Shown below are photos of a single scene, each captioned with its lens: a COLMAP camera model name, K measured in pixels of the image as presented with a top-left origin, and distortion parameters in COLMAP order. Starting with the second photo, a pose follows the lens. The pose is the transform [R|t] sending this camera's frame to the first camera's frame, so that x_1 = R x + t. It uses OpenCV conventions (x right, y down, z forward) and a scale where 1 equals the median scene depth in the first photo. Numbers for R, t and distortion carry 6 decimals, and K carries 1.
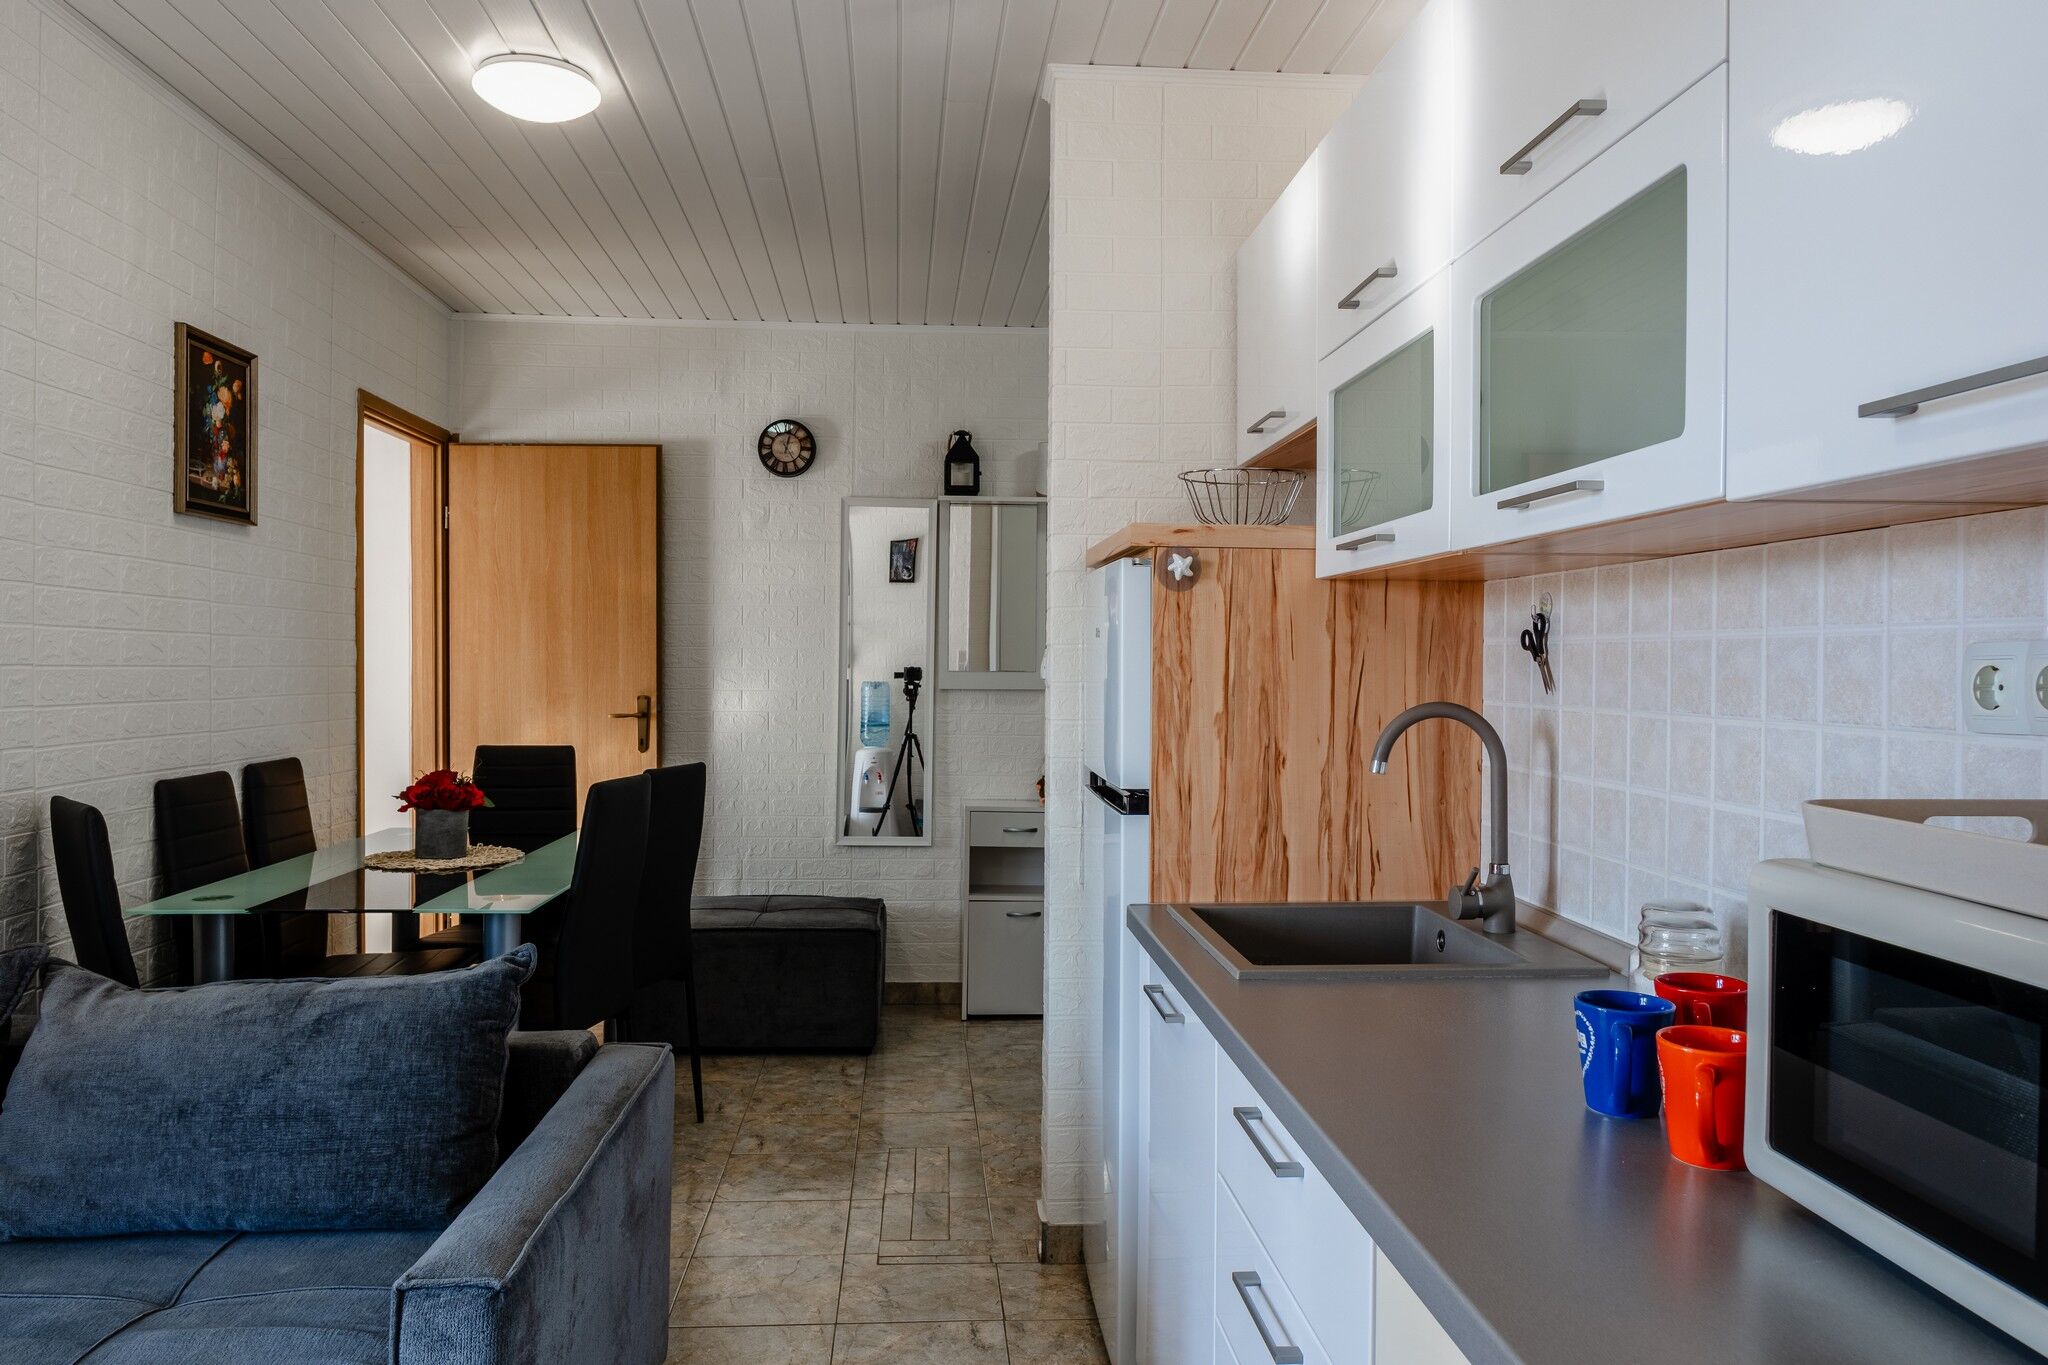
lens RADIAL K [[1433.4, 0, 1024.4], [0, 1433.4, 689.4], [0, 0, 1]] dist [0.003298, -0.007623]
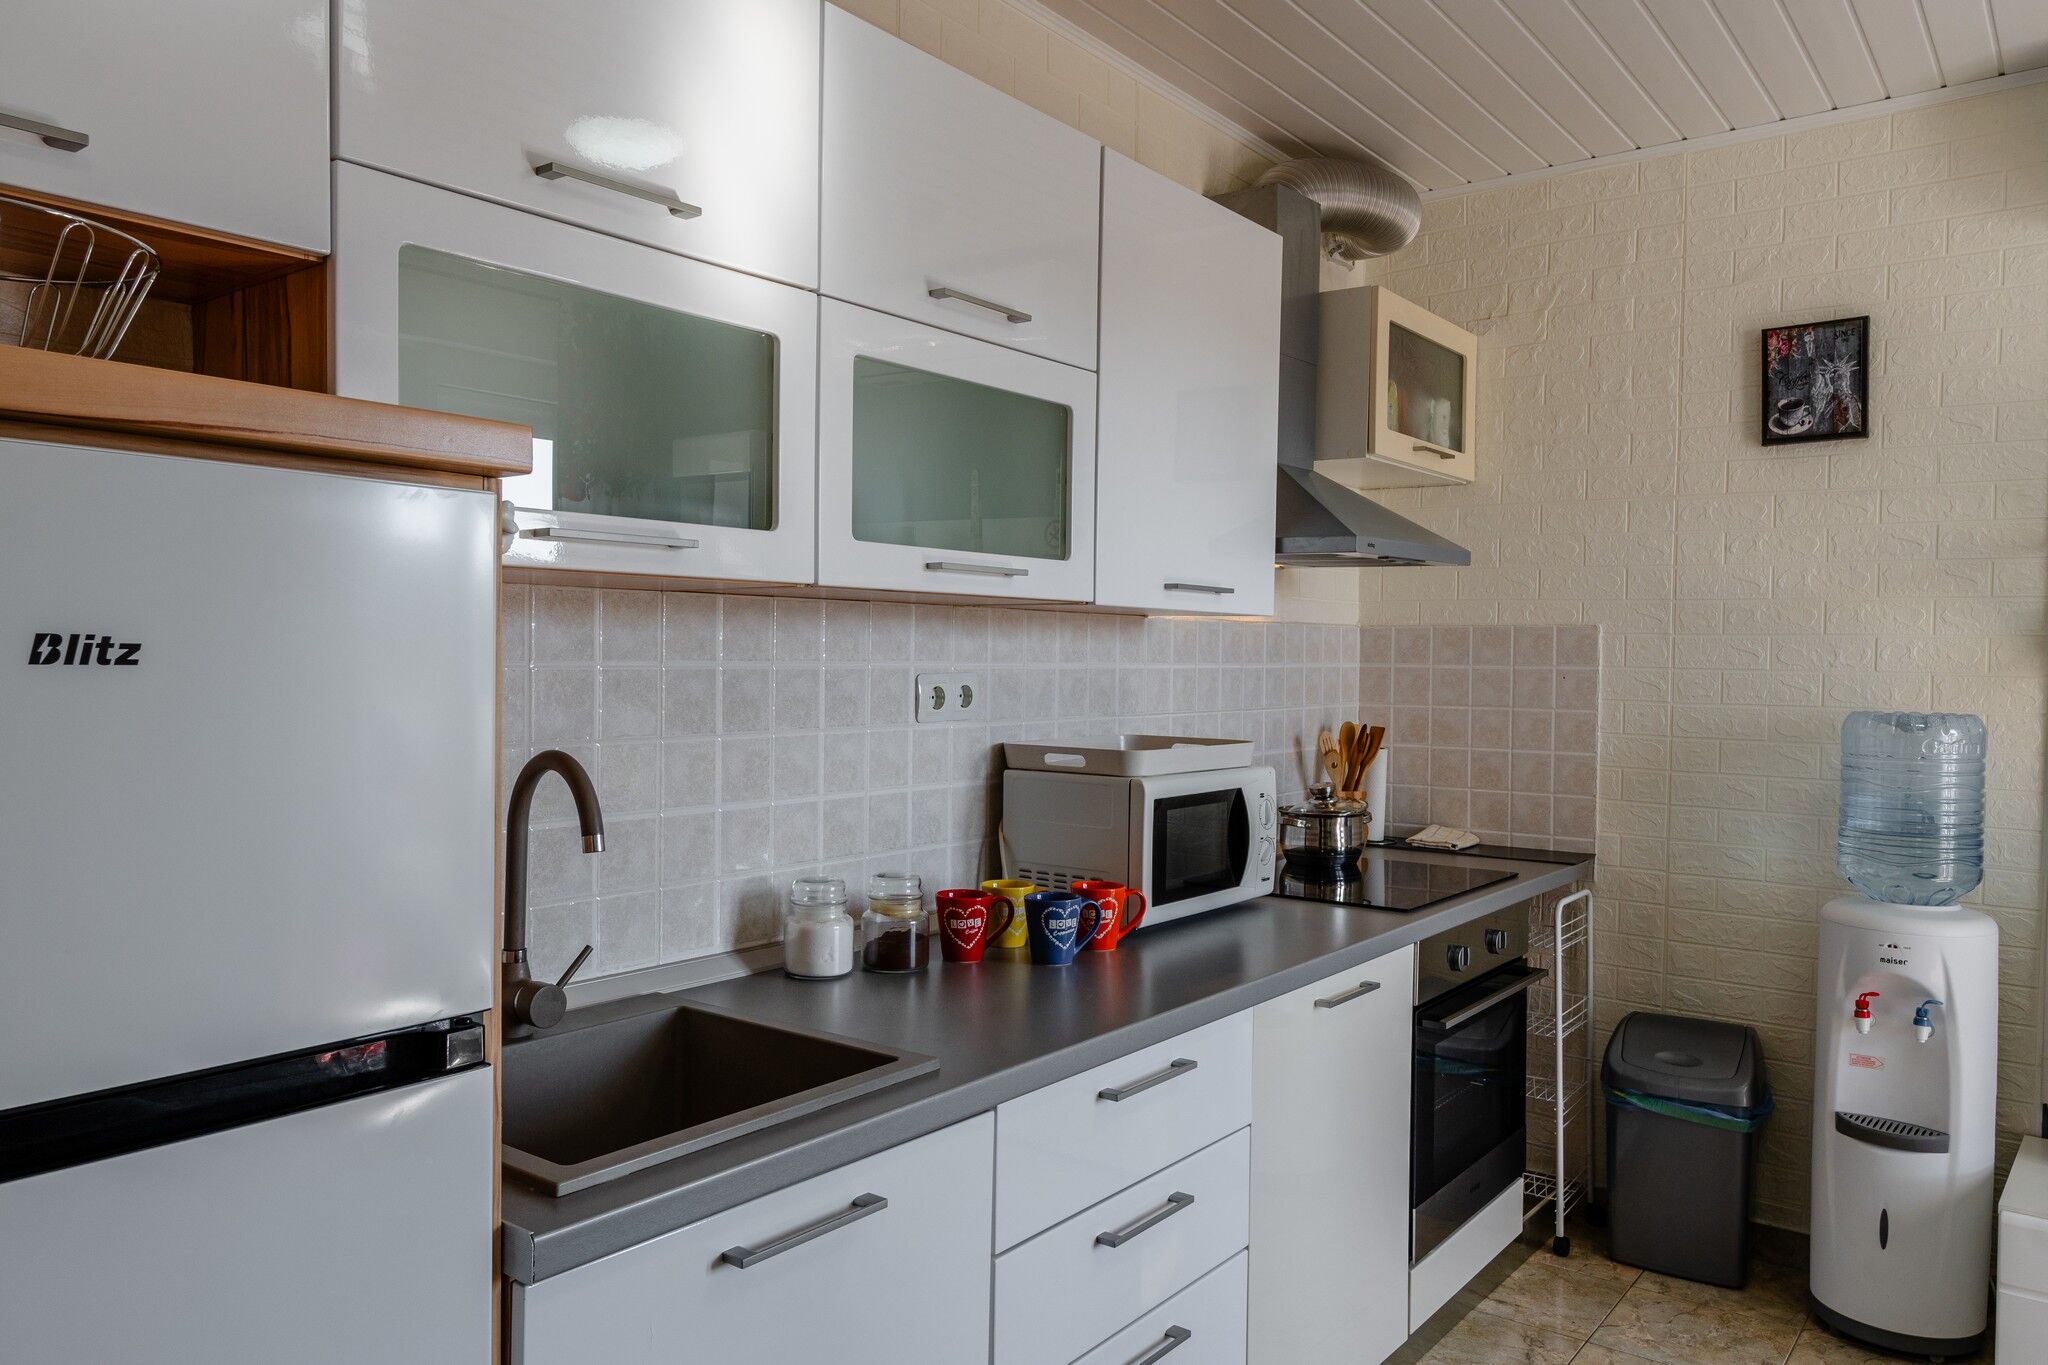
lens RADIAL K [[1433.4, 0, 1011.8], [0, 1433.4, 688.0], [0, 0, 1]] dist [0.003298, -0.007623]
pose [[-0.741465, -0.028567, 0.670383, -0.259562], [-0.000104, 0.999098, 0.042460, -0.036762], [-0.670991, 0.031413, -0.740800, 0.907714]]
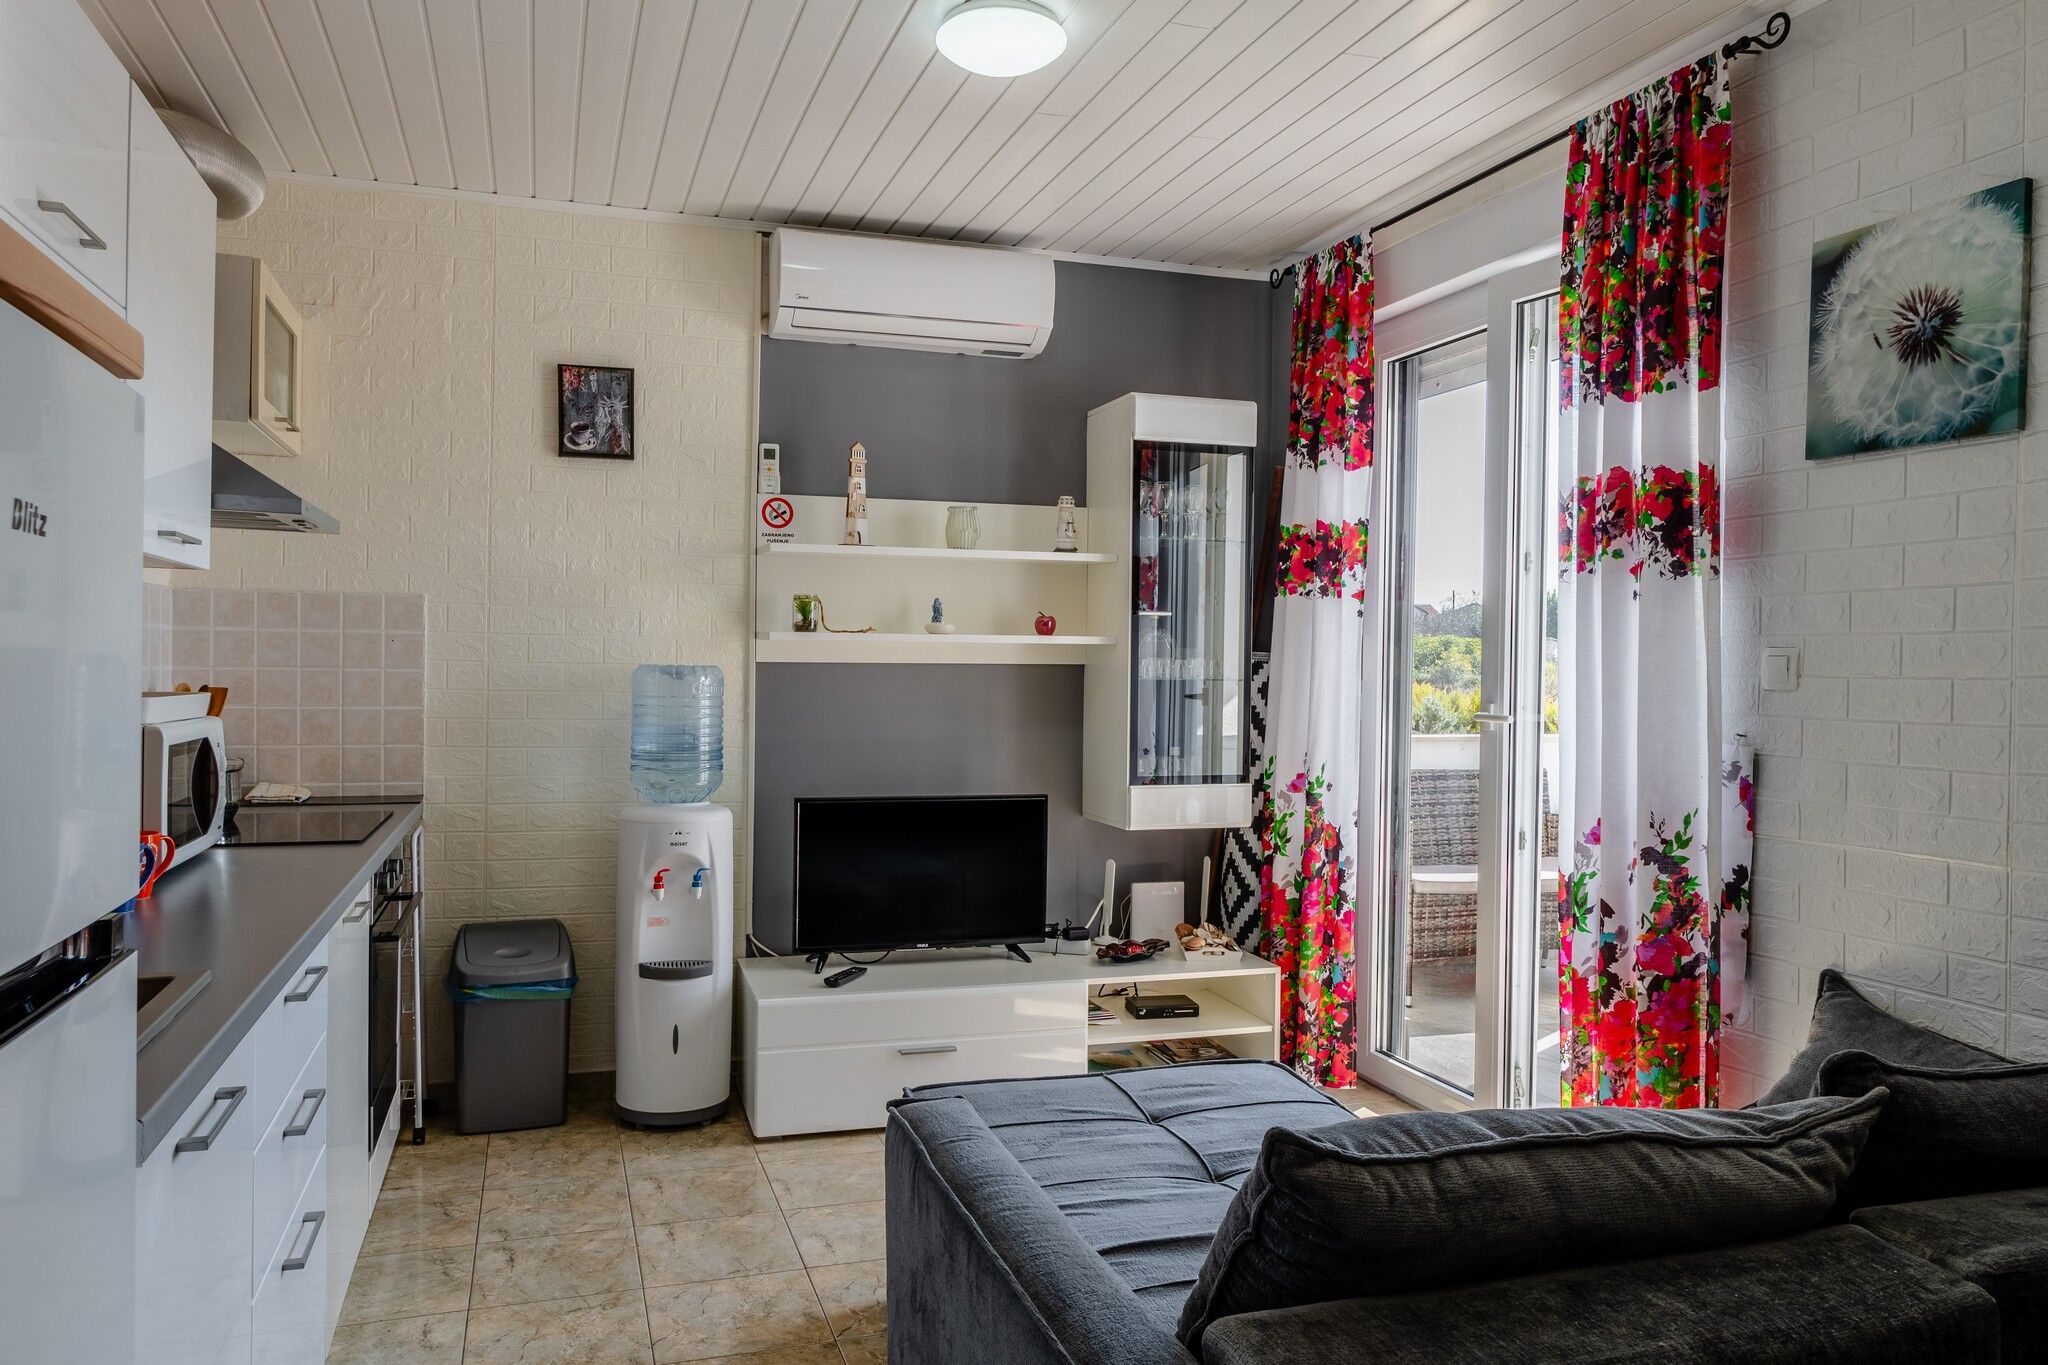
lens RADIAL K [[1433.4, 0, 1018.1], [0, 1433.4, 687.5], [0, 0, 1]] dist [0.003298, -0.007623]
pose [[-0.970314, -0.015882, -0.241327, -0.071171], [-0.025022, 0.999079, 0.034853, -0.015359], [0.240551, 0.039857, -0.969818, 1.125964]]
